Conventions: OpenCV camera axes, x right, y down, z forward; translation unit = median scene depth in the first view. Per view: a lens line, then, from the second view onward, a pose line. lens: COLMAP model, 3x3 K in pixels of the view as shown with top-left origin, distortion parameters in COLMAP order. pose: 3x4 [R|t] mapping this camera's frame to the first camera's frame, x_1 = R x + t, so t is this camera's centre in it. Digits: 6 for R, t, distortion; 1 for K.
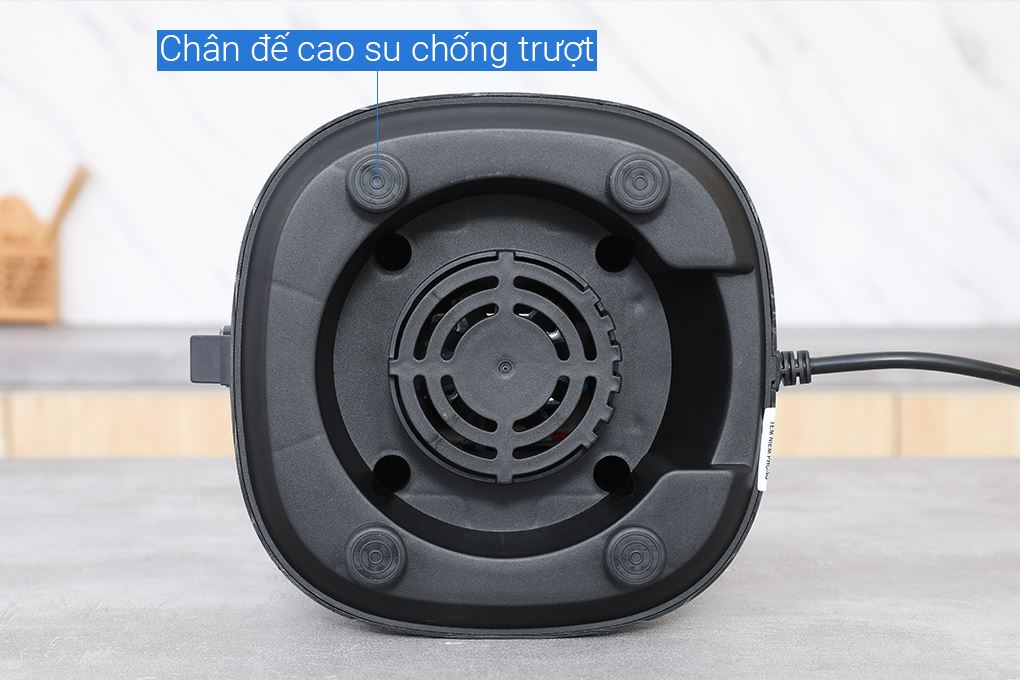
lens RADIAL K [[2024.2, 0, 510.0], [0, 2024.2, 340.0], [0, 0, 1]] dist [0.132427, -0.045581]
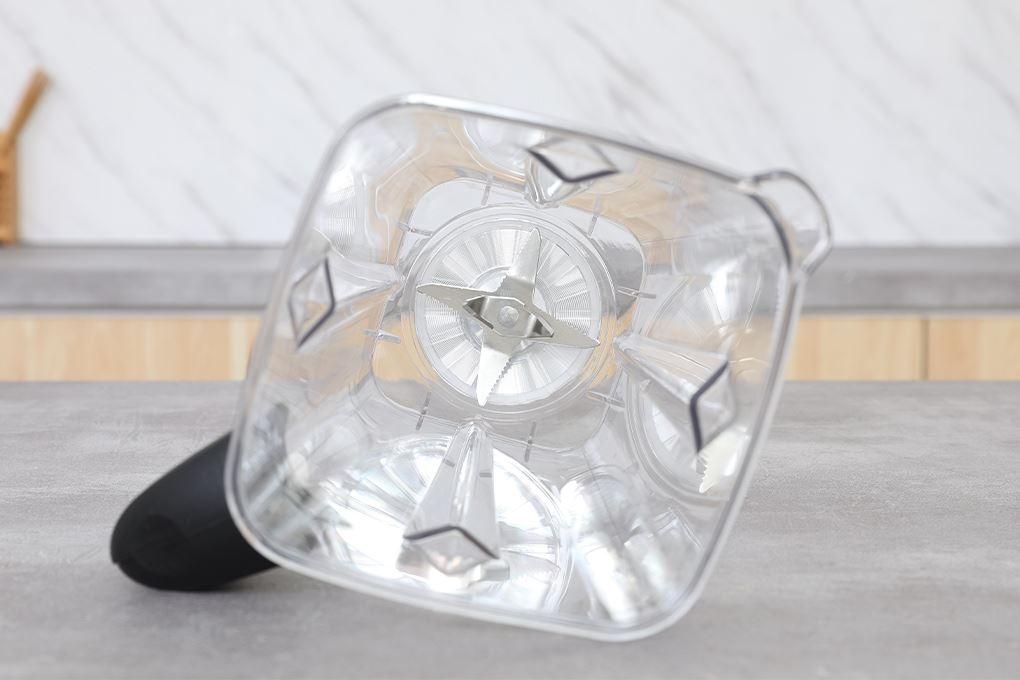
lens RADIAL K [[2065.9, 0, 613.2], [0, 2065.9, 338.8], [0, 0, 1]] dist [0.048193, -0.060166]
pose [[0.998504, 0.002428, 0.054617, -0.001171], [-0.004248, 0.999439, 0.033216, 0.003378], [-0.054506, -0.033399, 0.997955, 0.038696]]
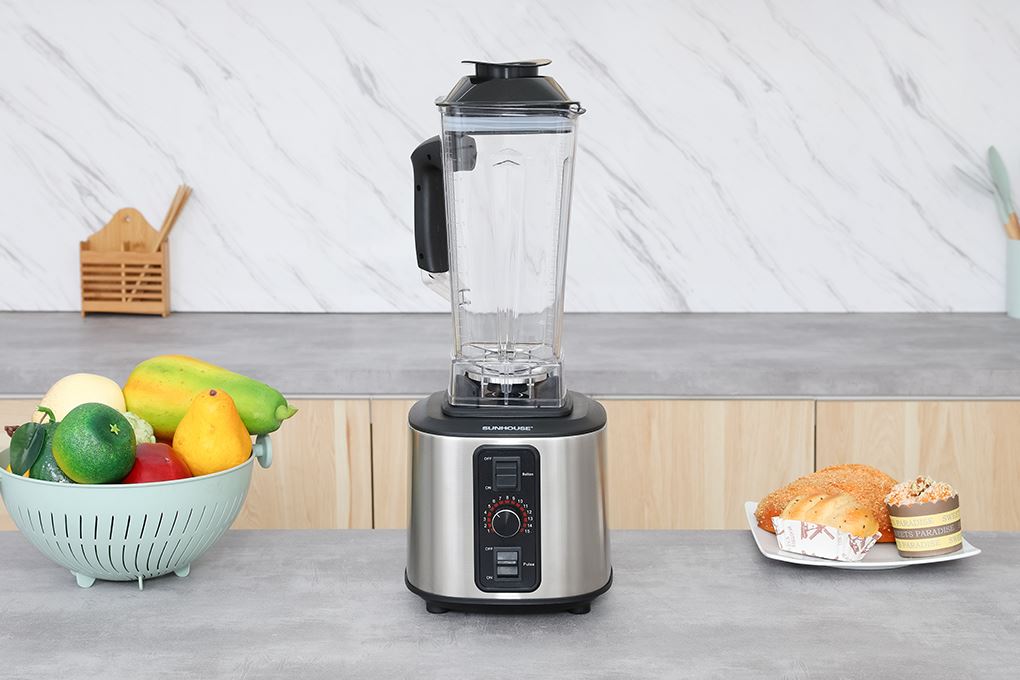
lens RADIAL K [[2024.2, 0, 510.0], [0, 2024.2, 340.0], [0, 0, 1]] dist [0.132427, -0.045581]
pose [[0.999598, -0.006524, -0.027589, 0.021714], [0.008311, 0.997840, 0.065168, -0.075544], [0.027104, -0.065371, 0.997493, -0.245088]]
